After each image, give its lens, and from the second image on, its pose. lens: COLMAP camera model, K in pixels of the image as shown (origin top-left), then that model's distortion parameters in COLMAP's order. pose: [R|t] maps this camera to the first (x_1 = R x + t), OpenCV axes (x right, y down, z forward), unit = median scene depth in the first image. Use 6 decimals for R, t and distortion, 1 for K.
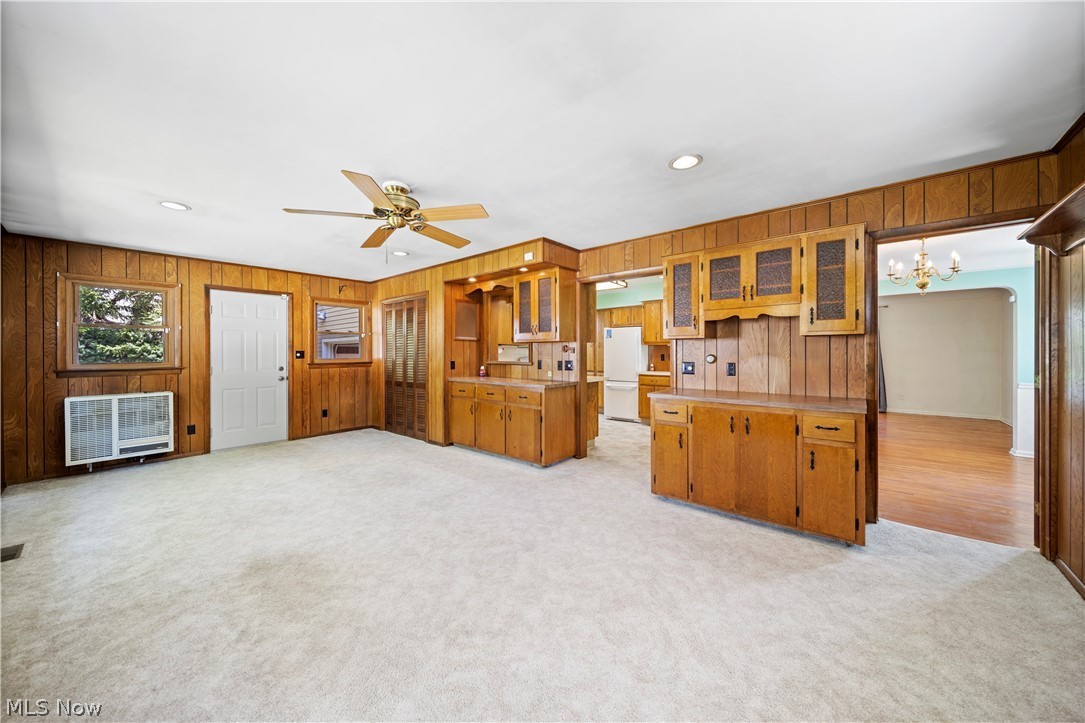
lens RADIAL K [[379.2, 0, 545.0], [0, 379.2, 356.1], [0, 0, 1]] dist [-0.000803, -0.000165]
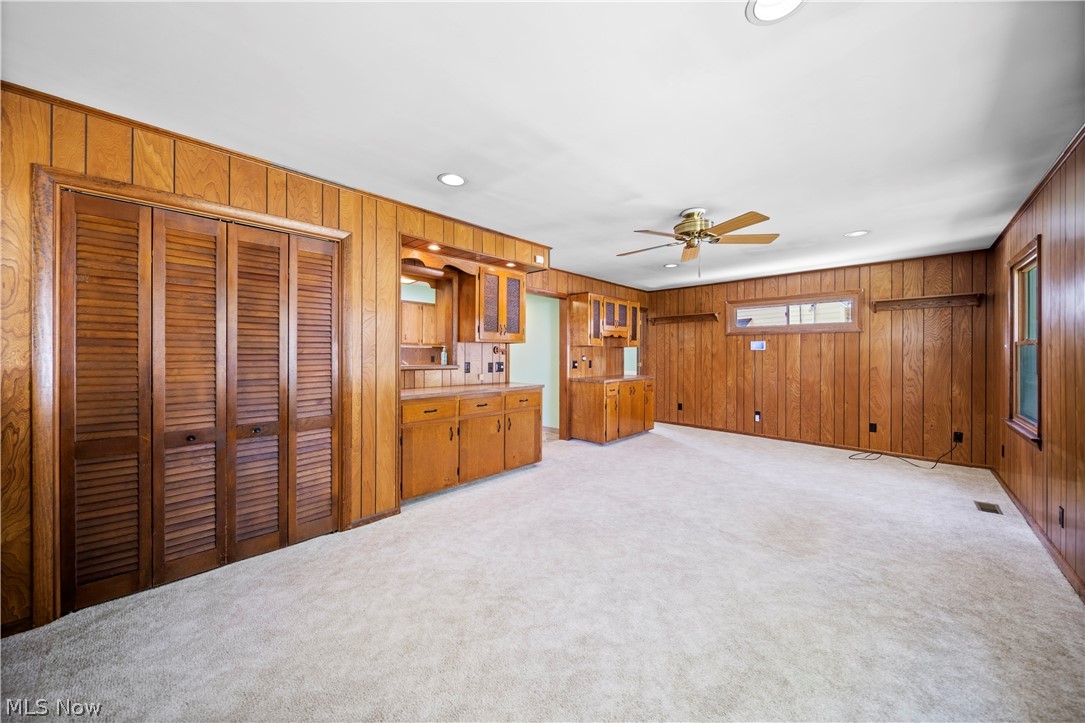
lens RADIAL K [[379.2, 0, 545.0], [0, 379.2, 356.1], [0, 0, 1]] dist [-0.000803, -0.000165]
pose [[0.064905, -0.001378, 0.997891, -0.949691], [0.006157, 0.999981, 0.000980, -0.004108], [-0.997872, 0.006080, 0.064912, 0.827705]]
